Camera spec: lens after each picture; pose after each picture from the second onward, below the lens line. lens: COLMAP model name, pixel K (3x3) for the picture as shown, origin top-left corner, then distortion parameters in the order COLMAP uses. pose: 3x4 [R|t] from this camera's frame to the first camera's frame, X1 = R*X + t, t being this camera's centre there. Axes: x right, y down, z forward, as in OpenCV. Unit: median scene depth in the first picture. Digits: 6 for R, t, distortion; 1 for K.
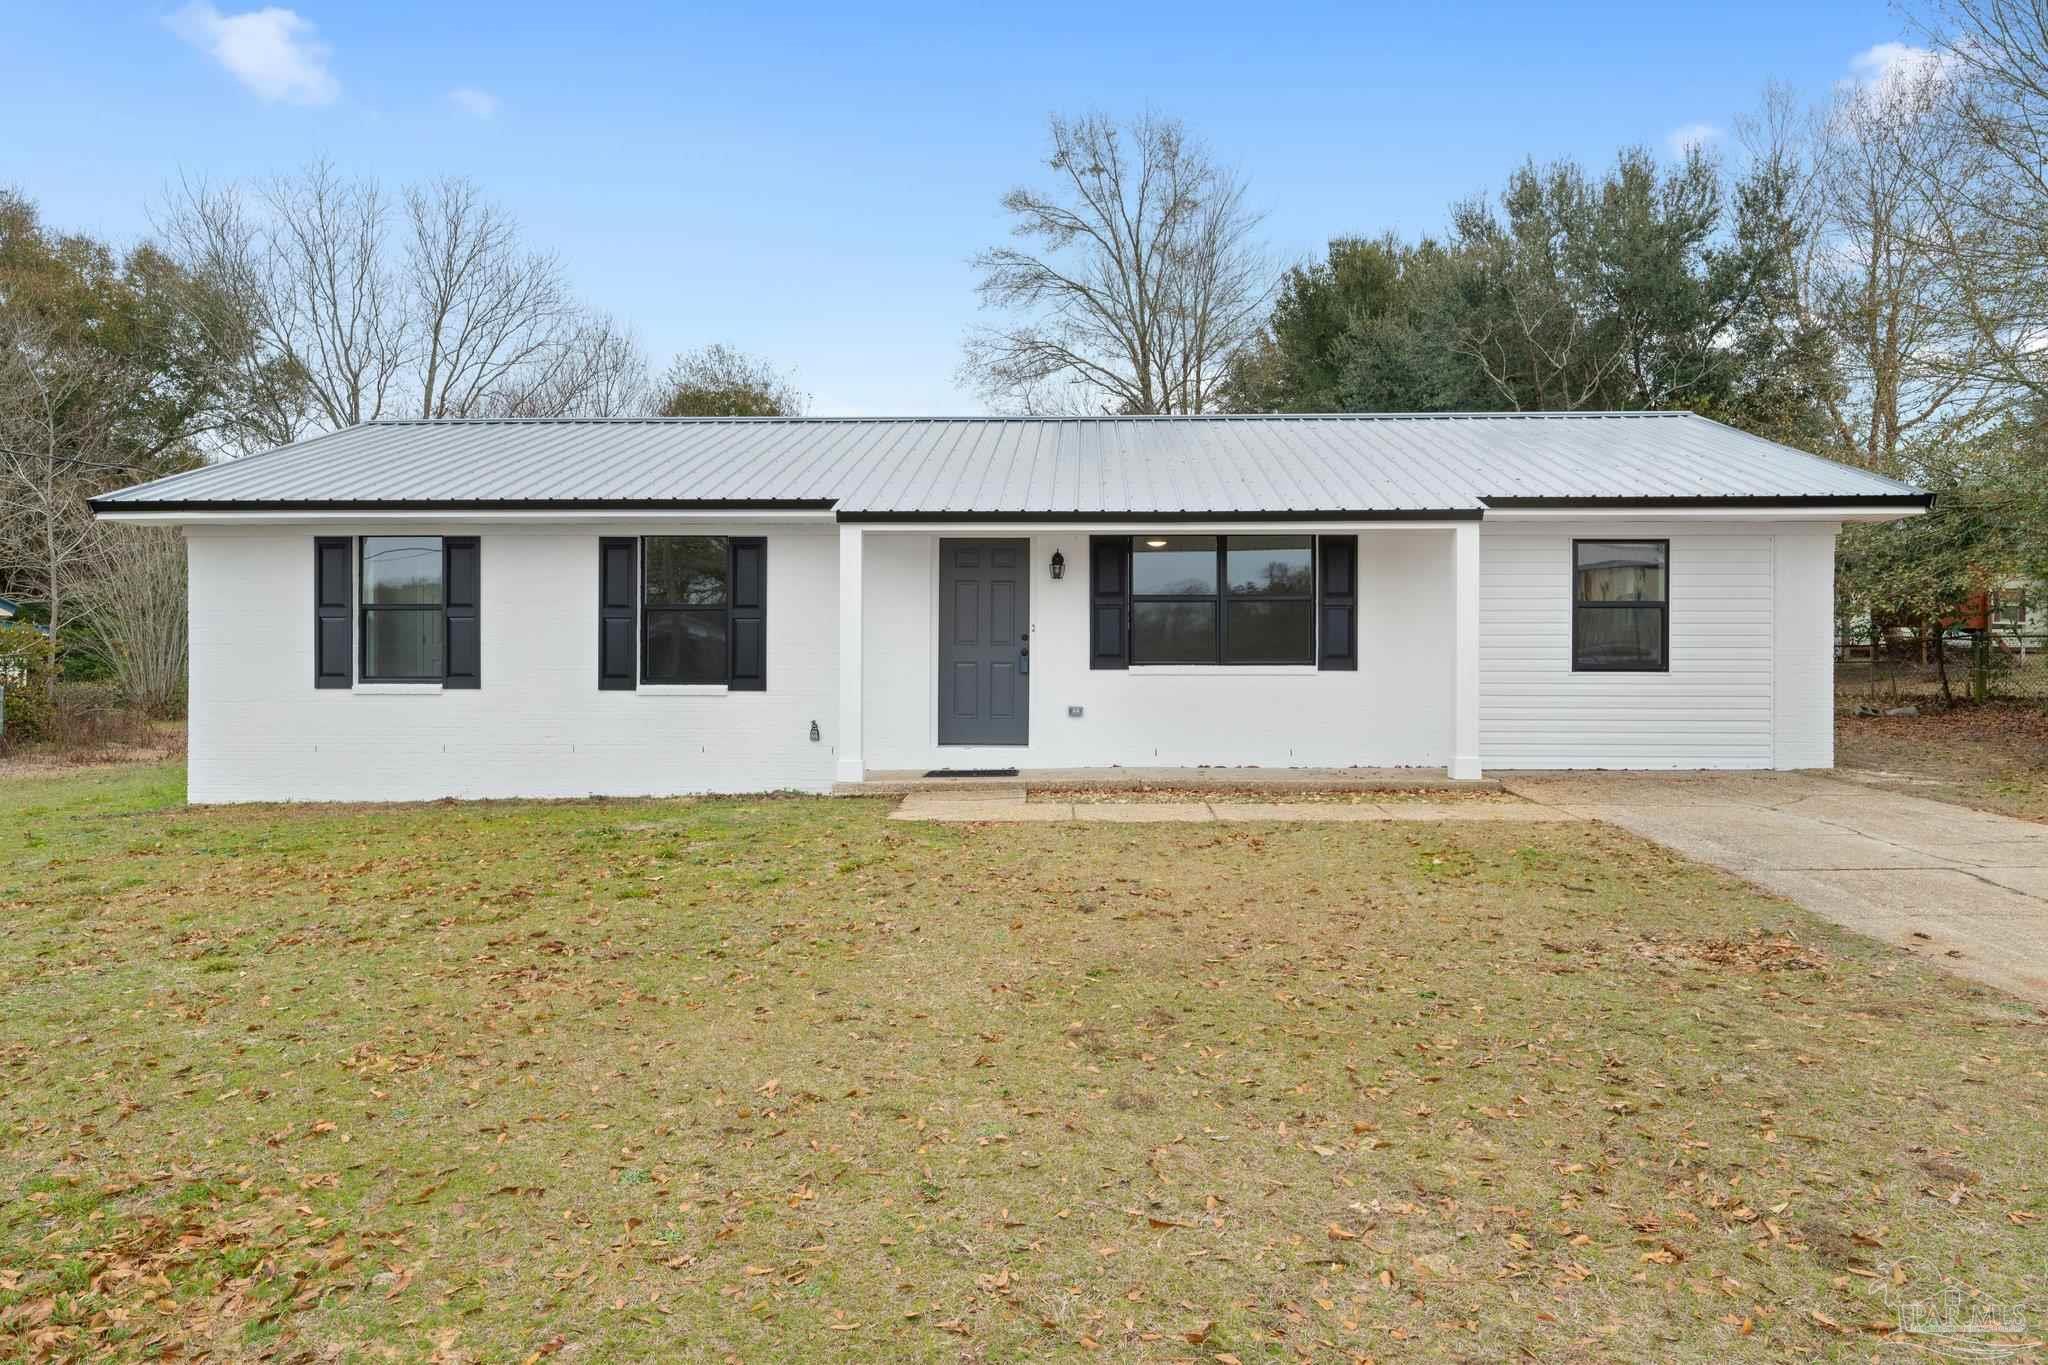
lens RADIAL K [[1304.4, 0, 1024.0], [0, 1304.4, 682.5], [0, 0, 1]] dist [0.004827, 0.001993]
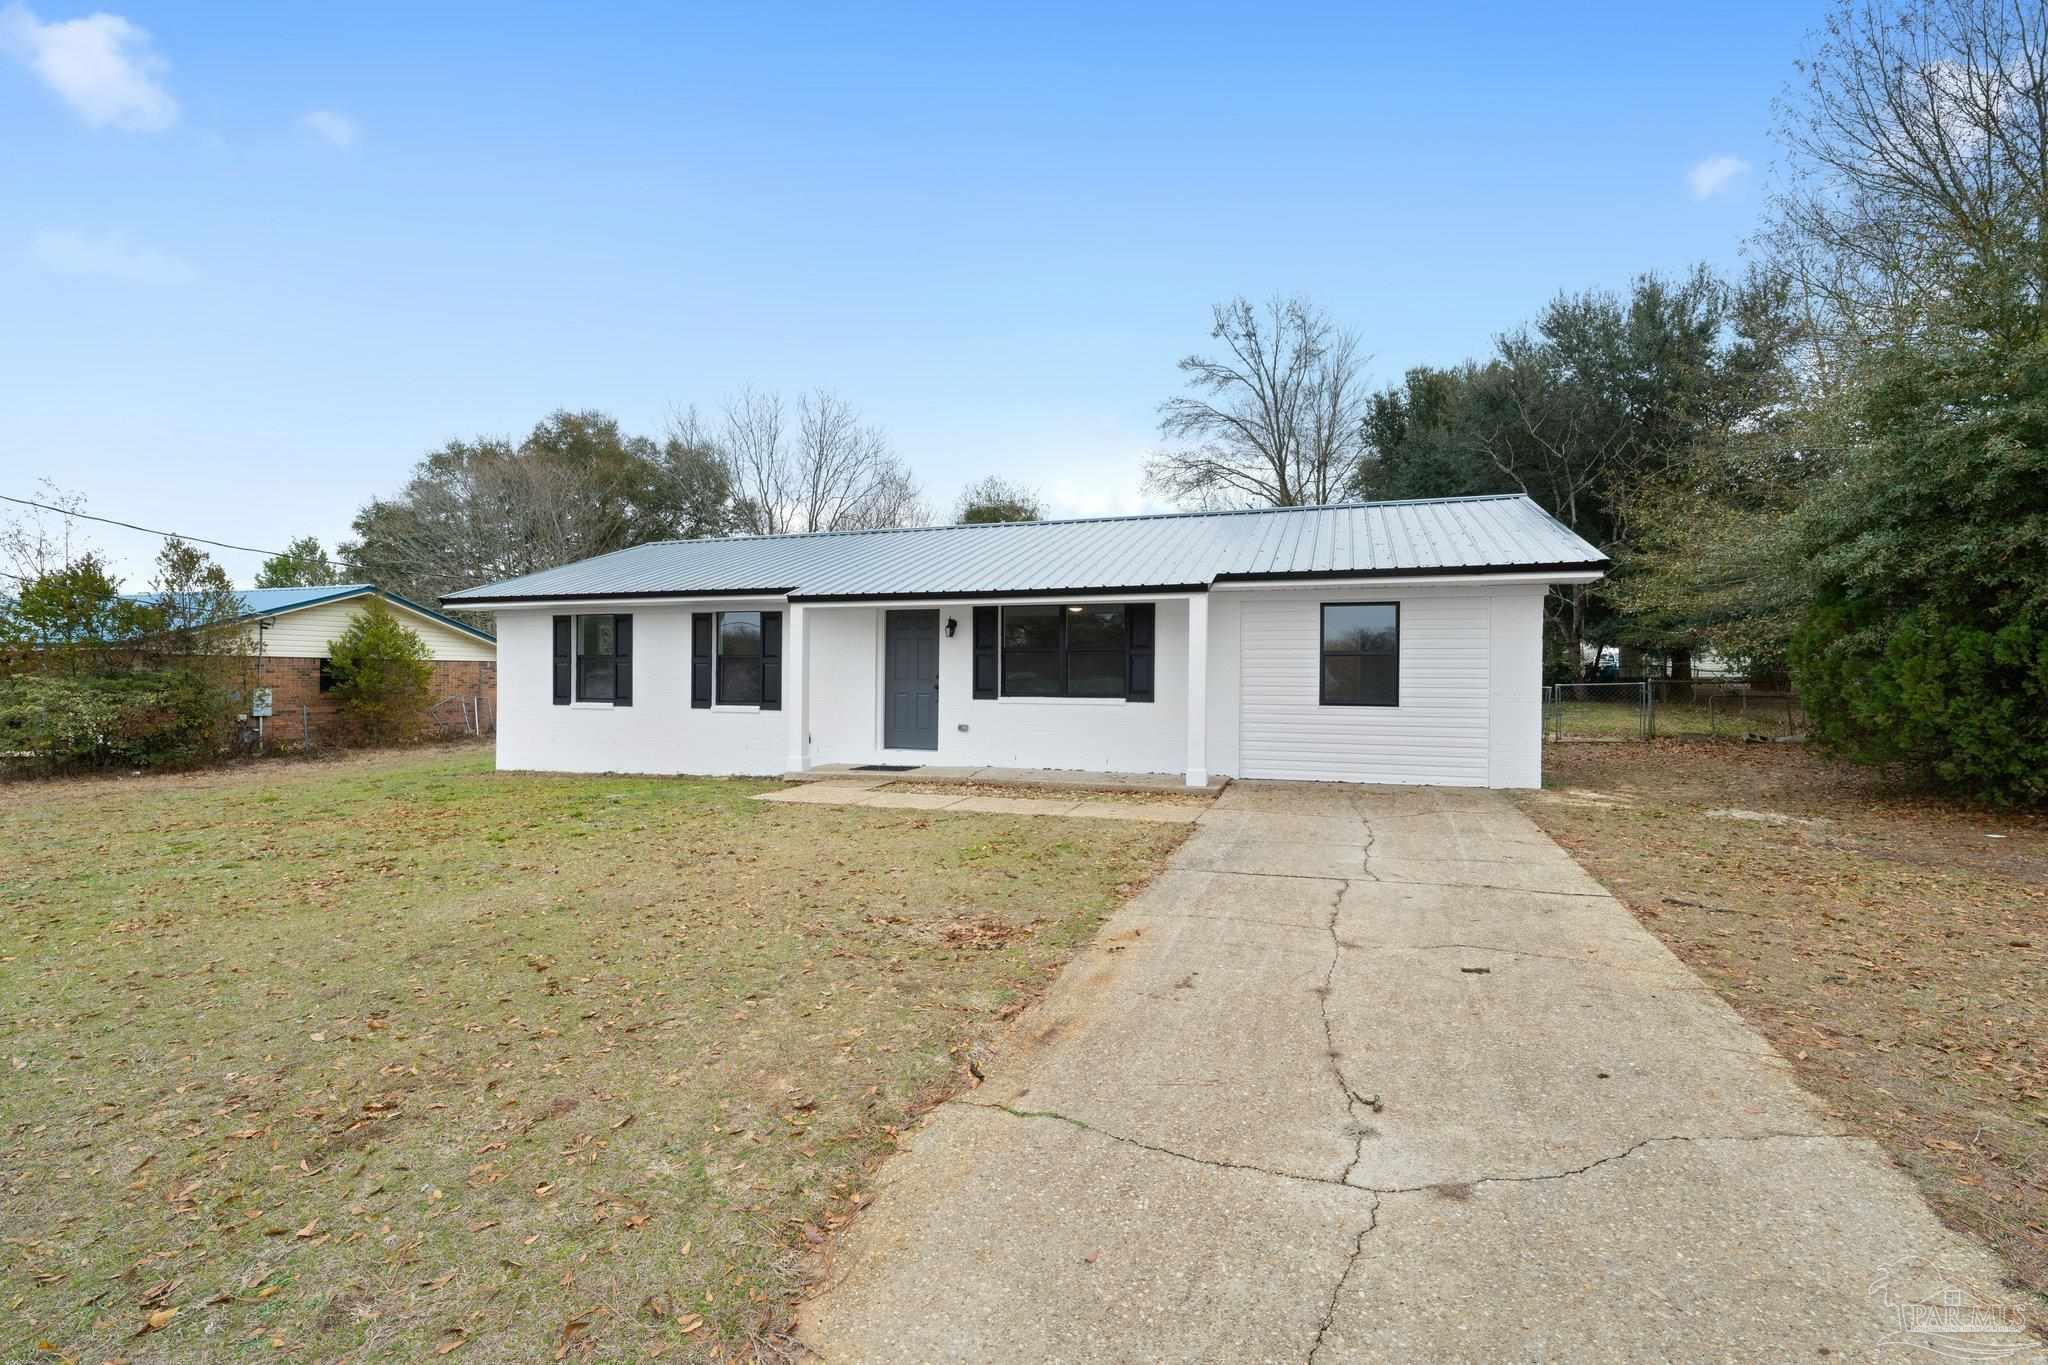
lens RADIAL K [[894.2, 0, 1024.0], [0, 894.2, 682.5], [0, 0, 1]] dist [0.001221, 0.000123]
pose [[0.955808, 0.006299, -0.293925, 0.371324], [-0.010829, 0.999846, -0.013786, -0.014328], [0.293793, 0.016360, 0.955729, 0.064835]]
